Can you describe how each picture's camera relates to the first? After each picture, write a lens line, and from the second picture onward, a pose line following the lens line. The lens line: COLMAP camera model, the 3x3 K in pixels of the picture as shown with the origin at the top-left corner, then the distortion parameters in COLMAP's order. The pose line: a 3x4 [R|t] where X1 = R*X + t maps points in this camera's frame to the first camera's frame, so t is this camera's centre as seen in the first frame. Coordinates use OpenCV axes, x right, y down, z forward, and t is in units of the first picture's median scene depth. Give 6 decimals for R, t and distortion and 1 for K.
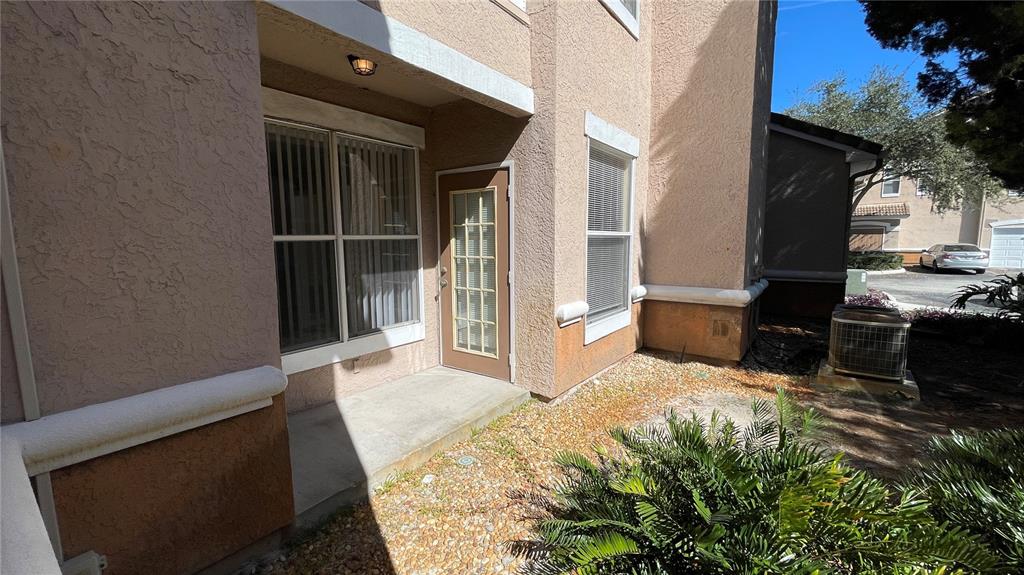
lens RADIAL K [[413.6, 0, 512.0], [0, 413.6, 287.5], [0, 0, 1]] dist [0.000306, 0.000020]
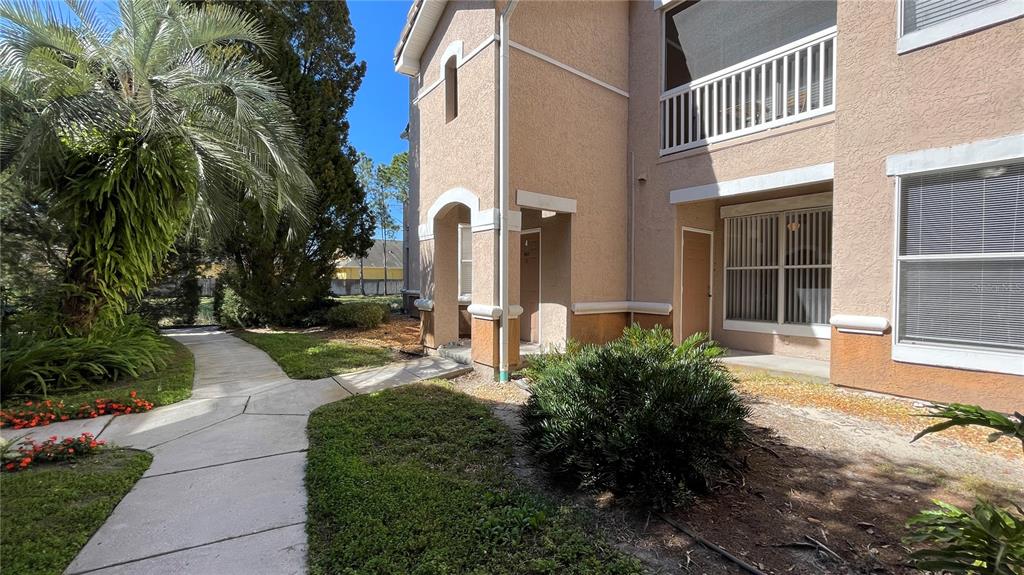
lens RADIAL K [[413.6, 0, 512.0], [0, 413.6, 287.5], [0, 0, 1]] dist [0.000306, 0.000020]
pose [[-0.265274, 0.026174, -0.963818, 1.663245], [-0.111512, 0.992090, 0.057634, -0.001141], [0.957703, 0.122766, -0.260257, 0.329439]]
